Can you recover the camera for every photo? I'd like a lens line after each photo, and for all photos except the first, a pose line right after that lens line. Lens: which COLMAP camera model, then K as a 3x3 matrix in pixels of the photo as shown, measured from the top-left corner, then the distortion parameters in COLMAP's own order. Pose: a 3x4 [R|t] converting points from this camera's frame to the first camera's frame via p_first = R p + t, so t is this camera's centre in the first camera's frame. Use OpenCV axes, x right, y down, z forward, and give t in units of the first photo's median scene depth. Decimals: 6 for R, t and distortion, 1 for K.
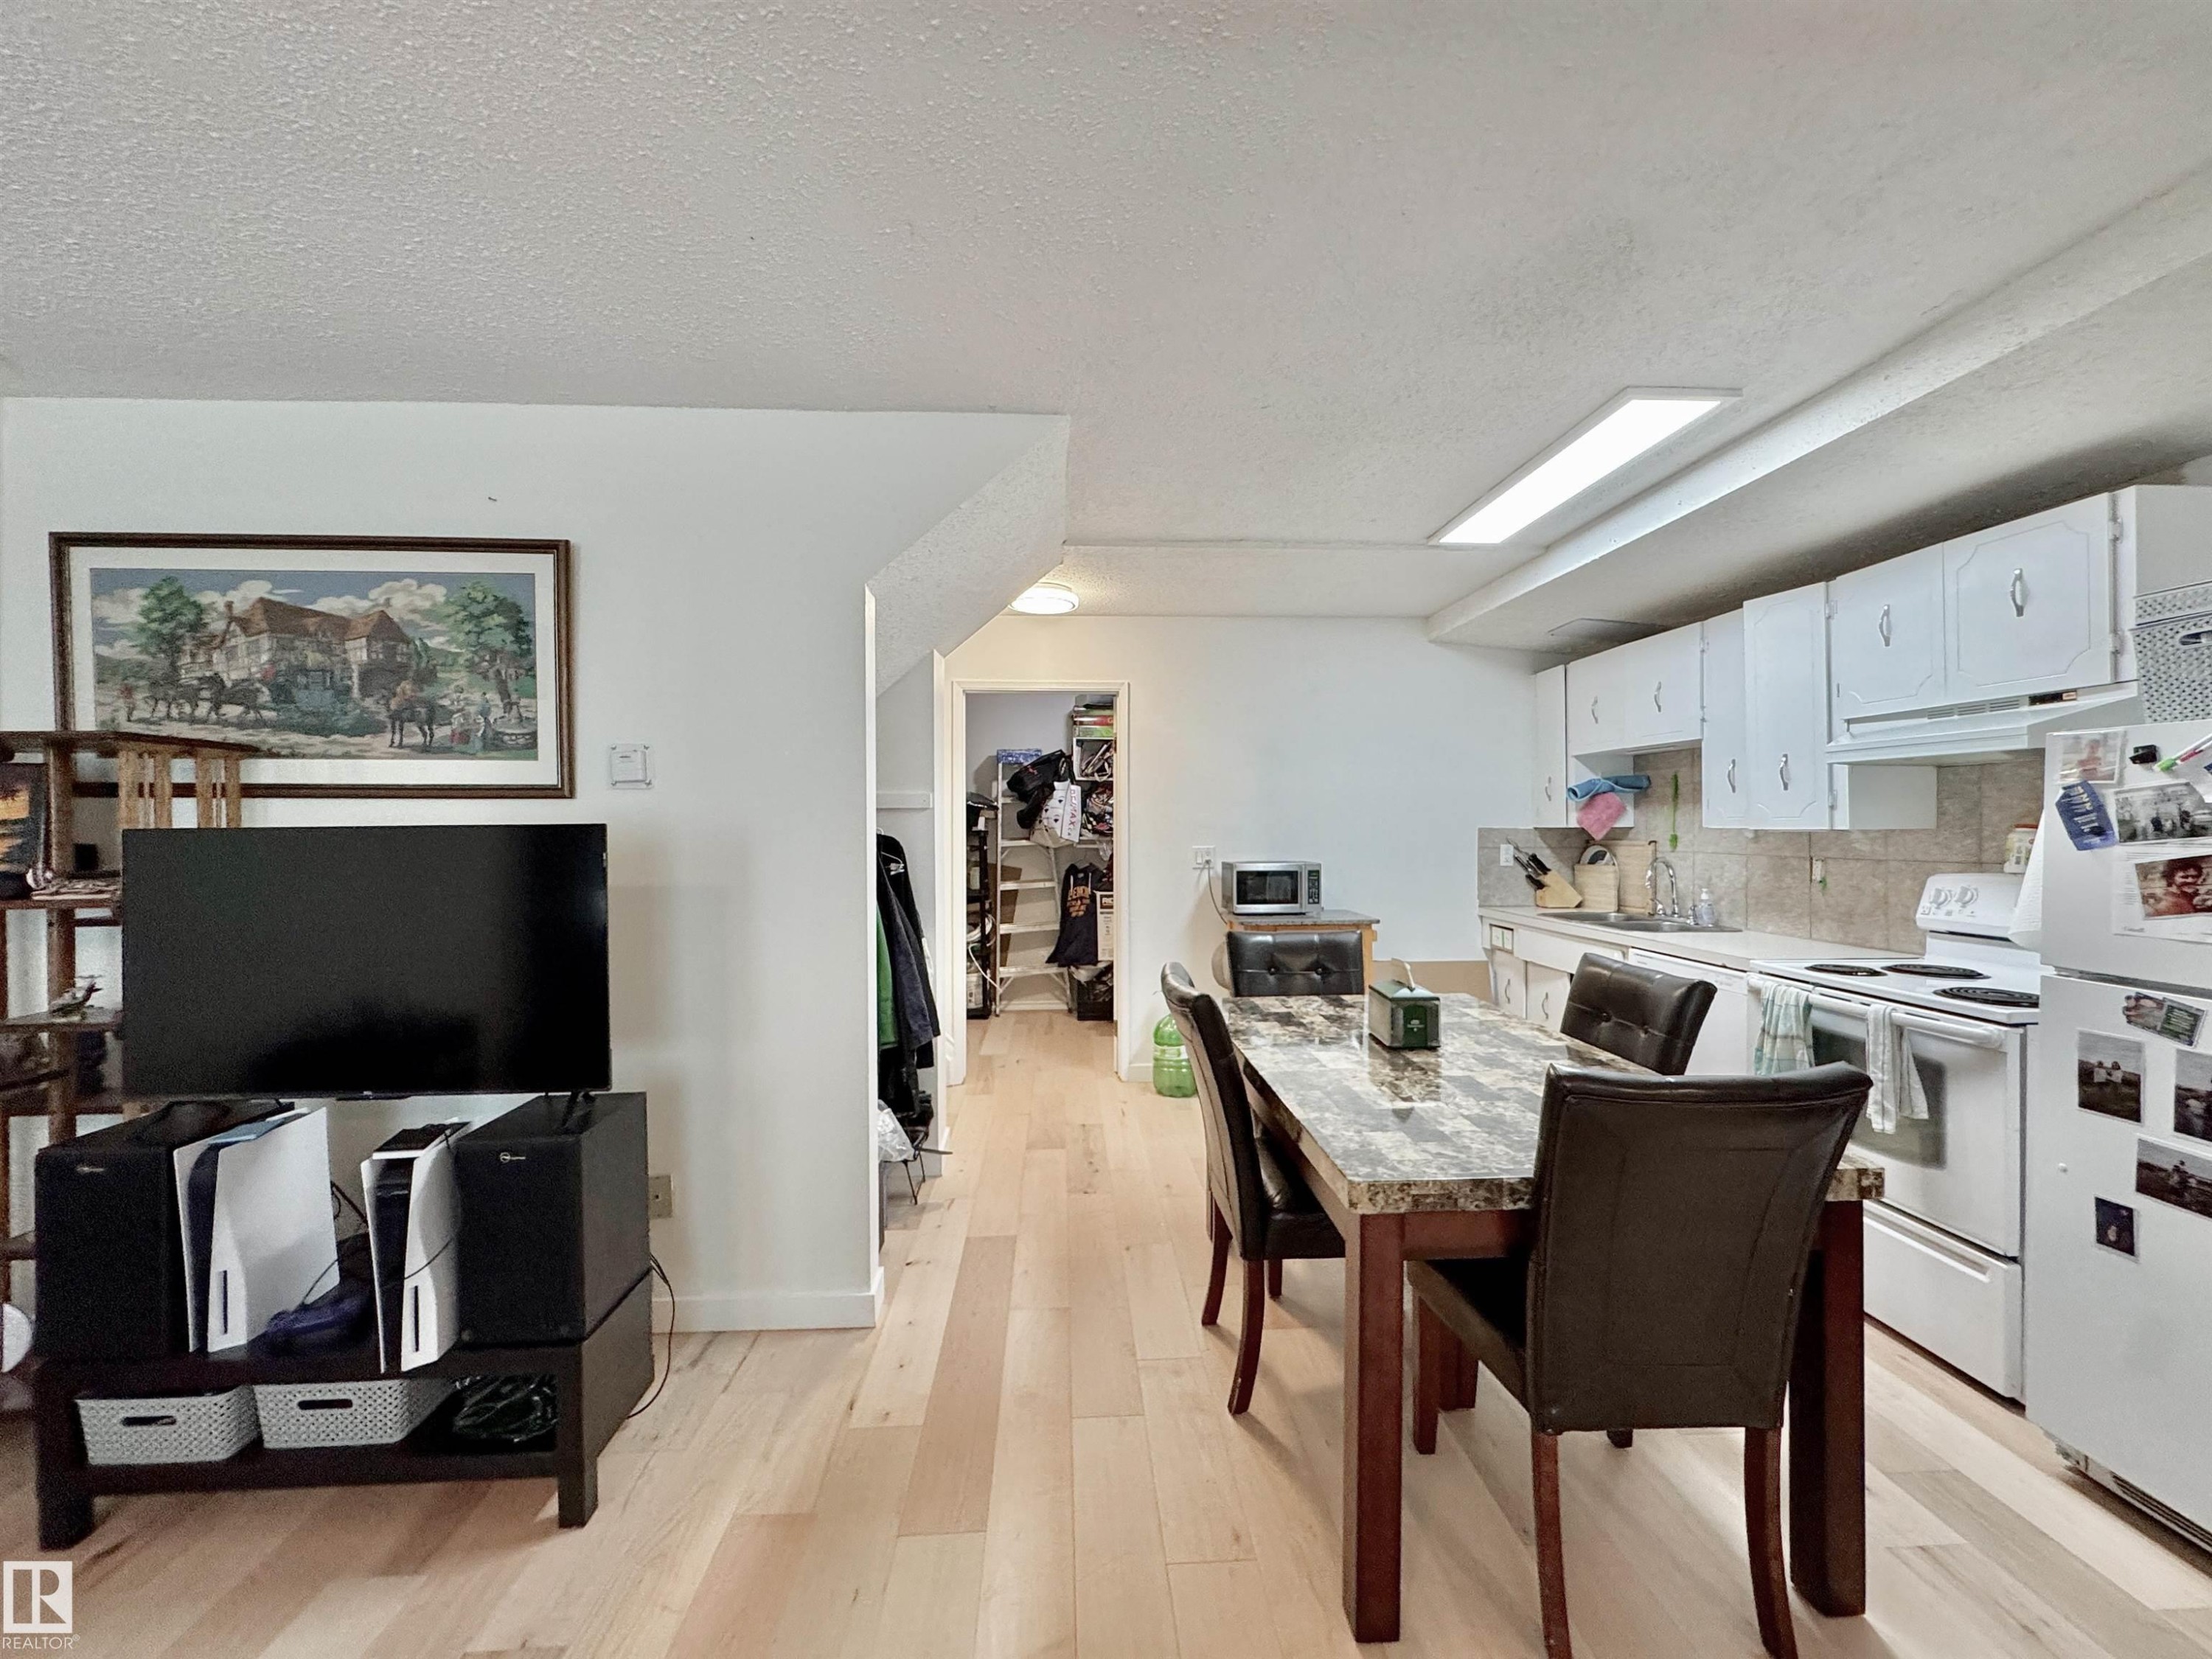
lens RADIAL K [[883.1, 0, 1106.1], [0, 883.1, 828.6], [0, 0, 1]] dist [-0.003565, 0.001201]
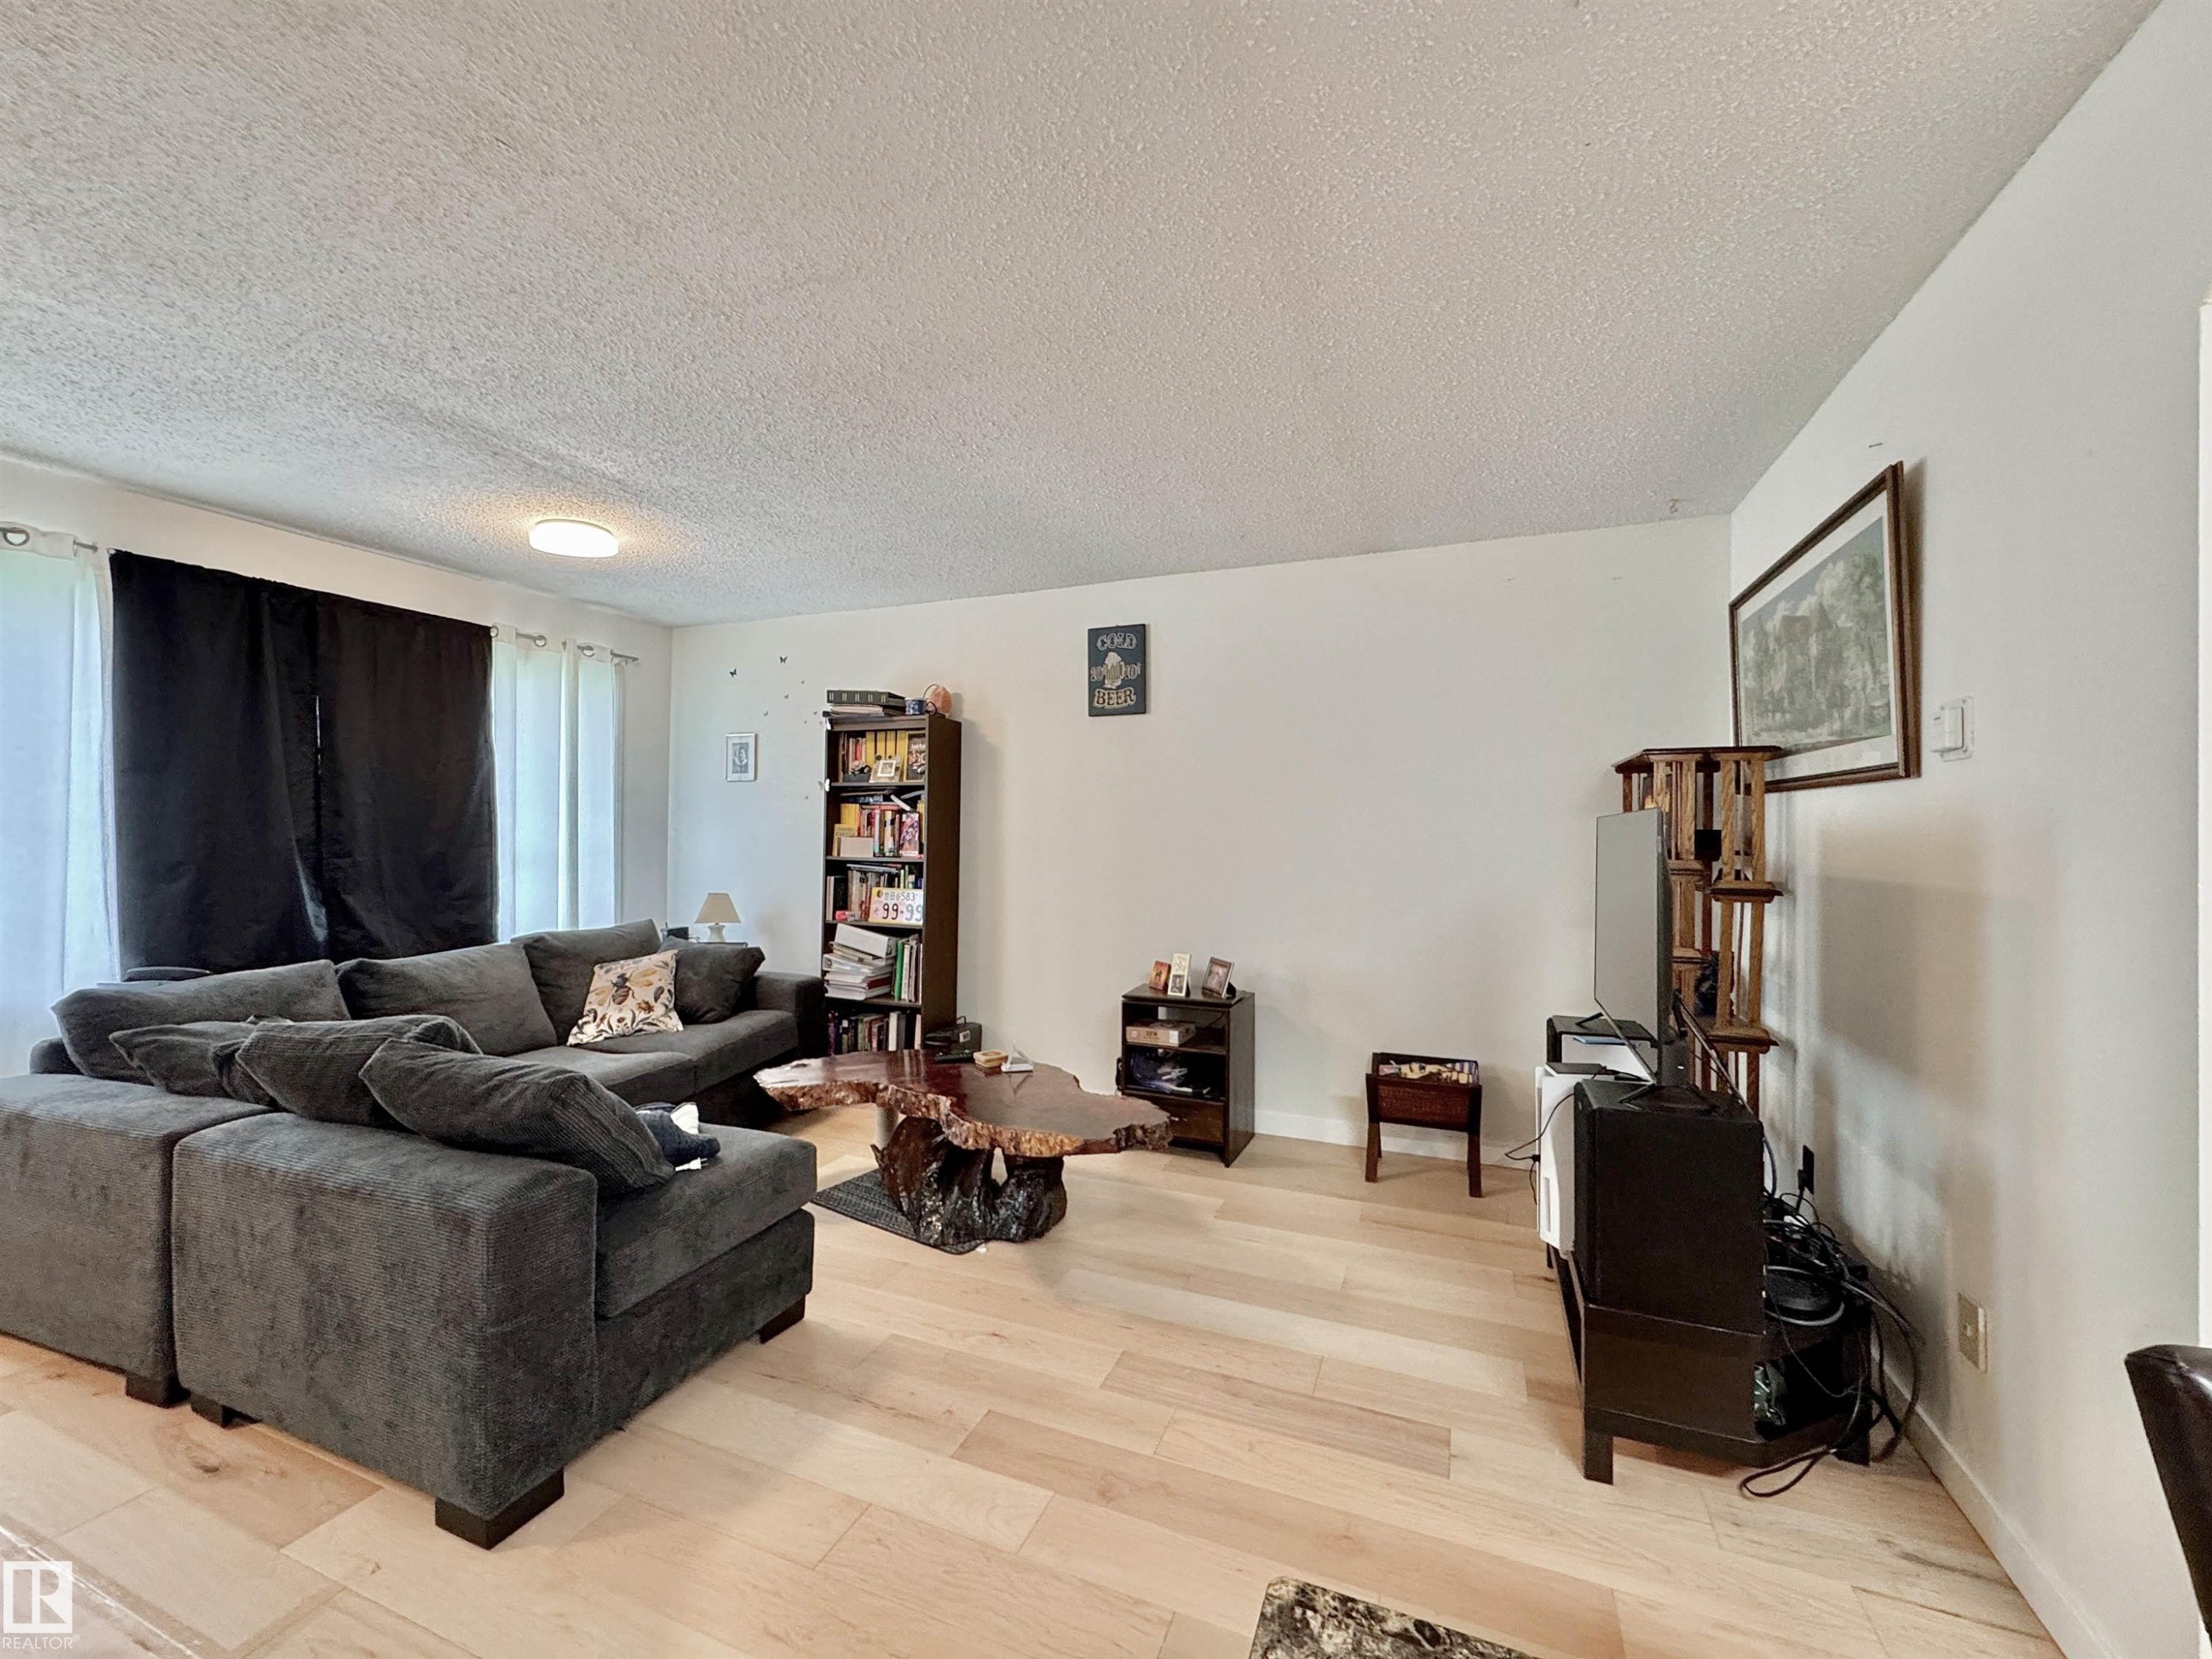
lens RADIAL K [[883.1, 0, 1102.0], [0, 883.1, 827.0], [0, 0, 1]] dist [-0.003565, 0.001201]
pose [[-0.421681, -0.001344, -0.906743, 0.445315], [-0.005191, 0.999986, 0.000931, 0.014837], [0.906730, 0.005099, -0.421682, 0.680445]]
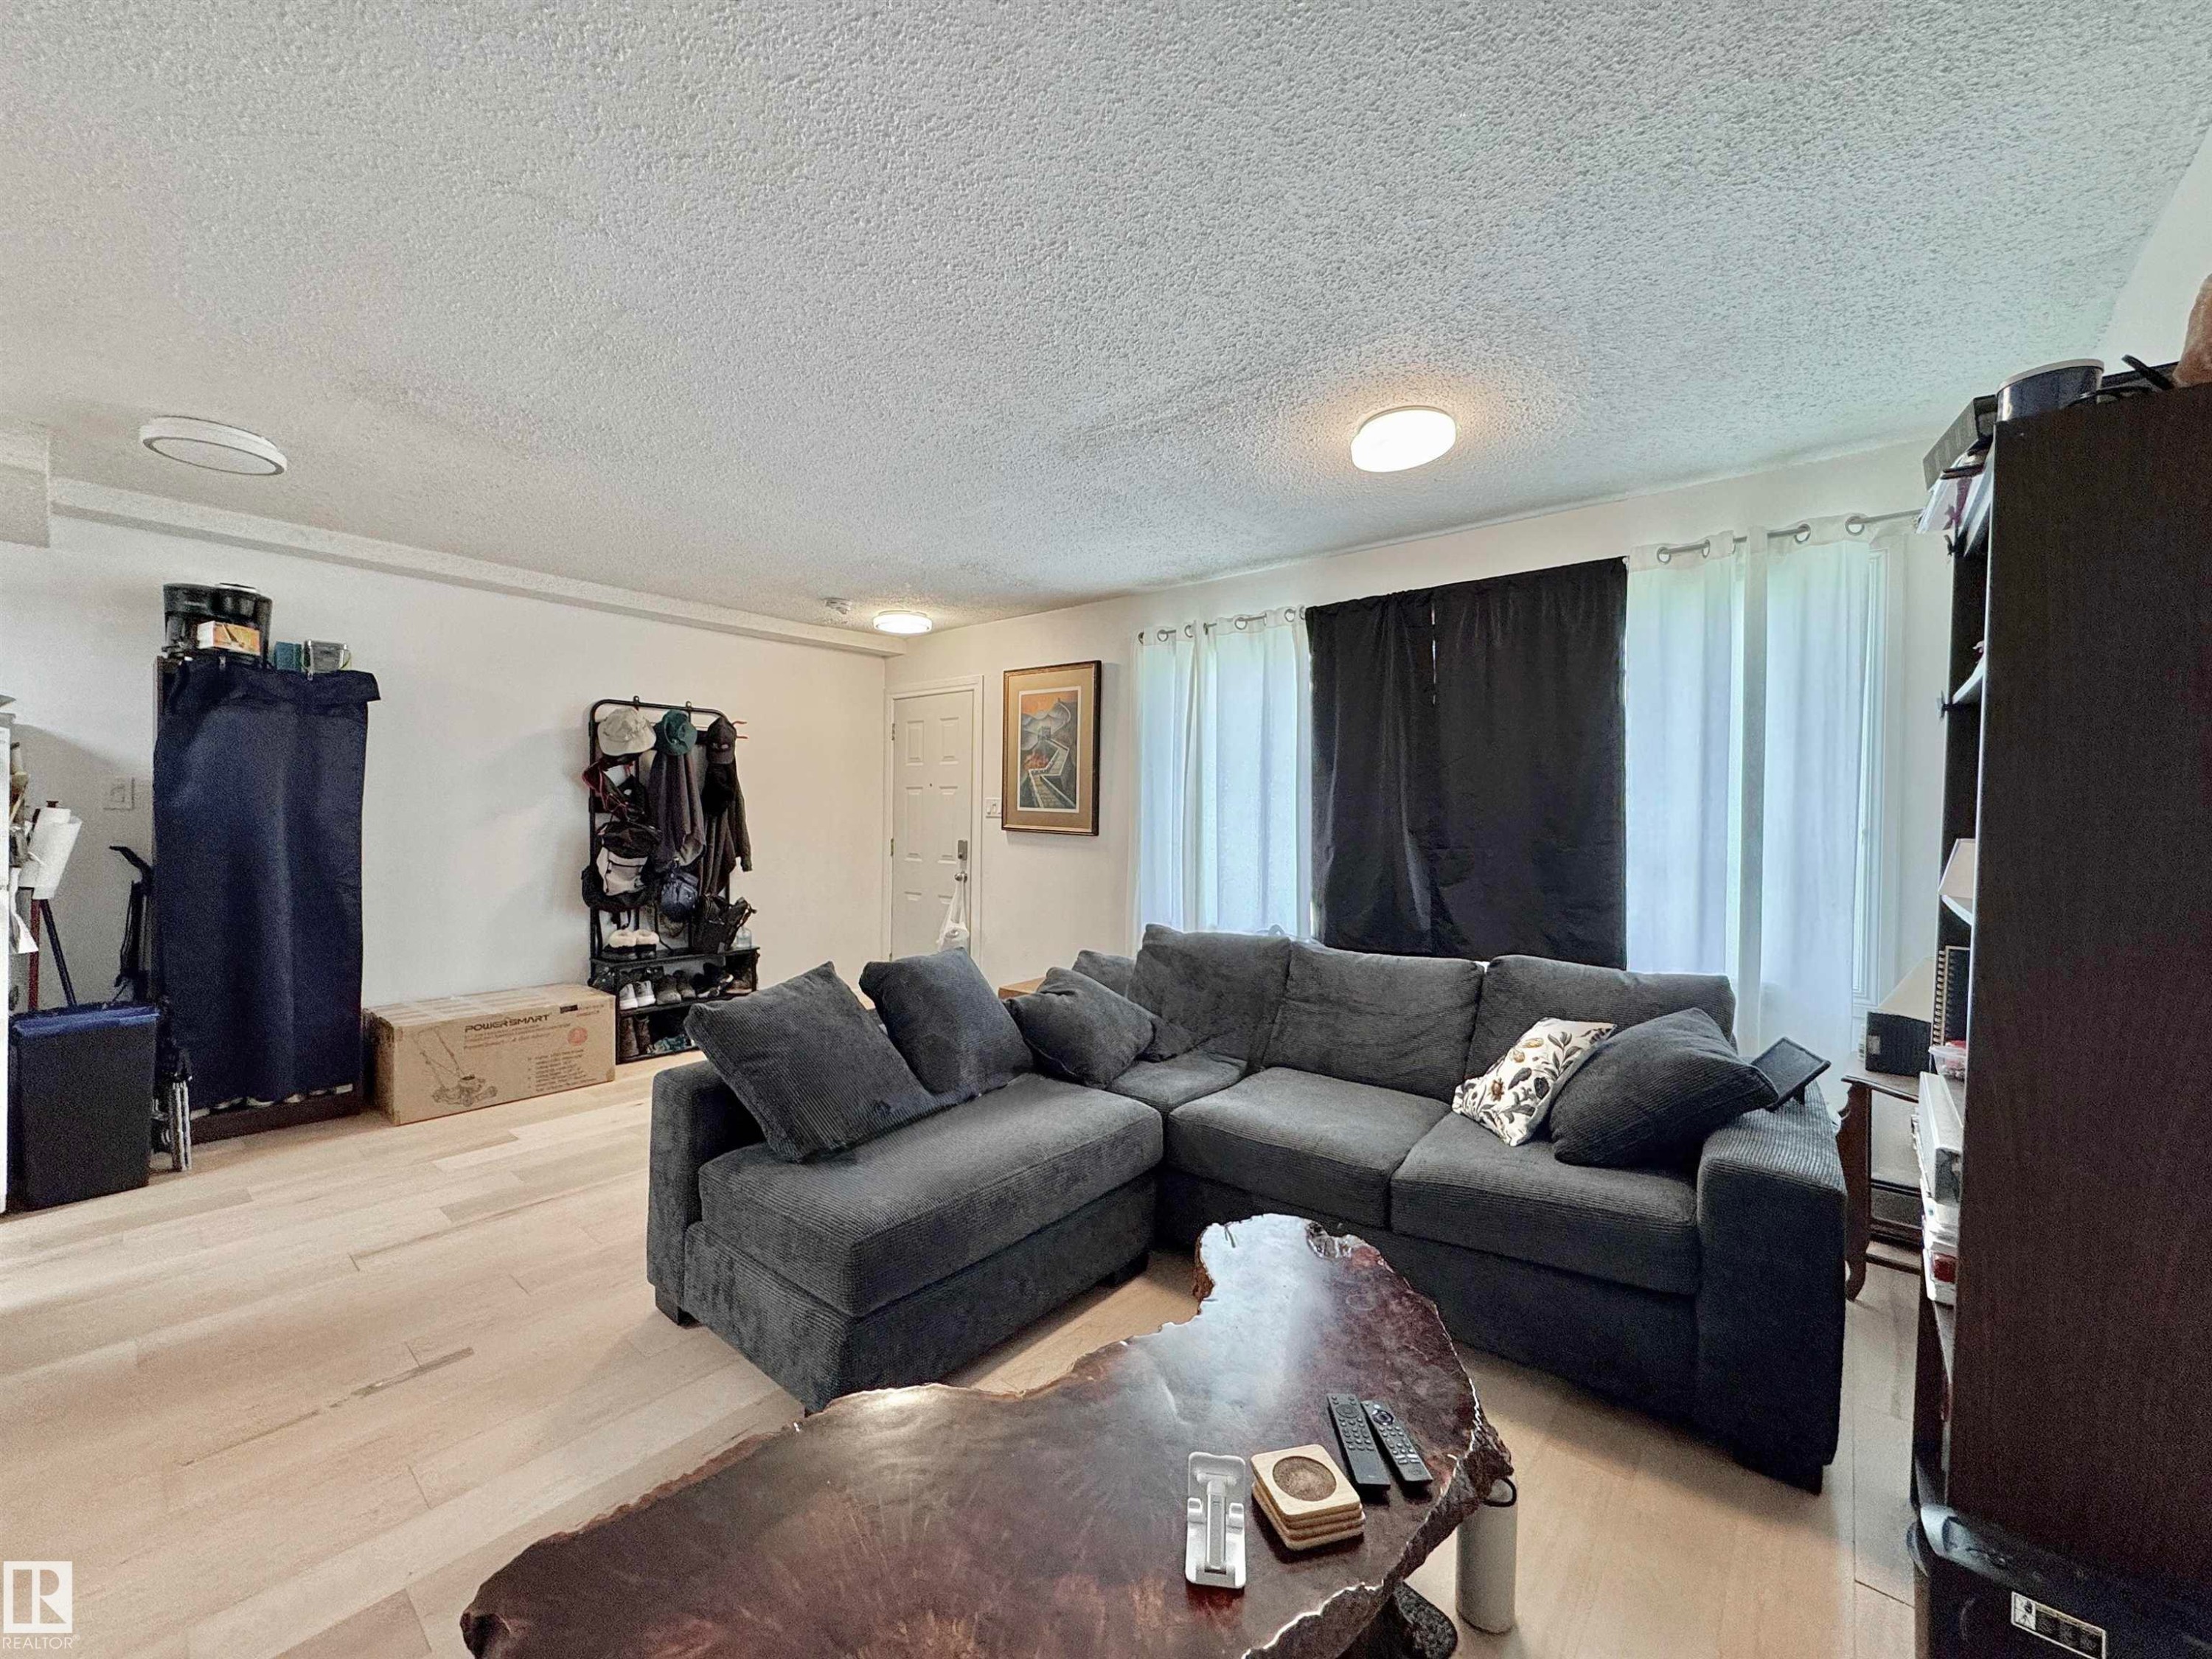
lens RADIAL K [[883.1, 0, 1101.3], [0, 883.1, 817.1], [0, 0, 1]] dist [-0.003565, 0.001201]
pose [[-0.726838, -0.002920, 0.686803, -1.018429], [-0.004473, 0.999990, -0.000481, 0.028243], [-0.686794, -0.003422, -0.726844, 0.337566]]
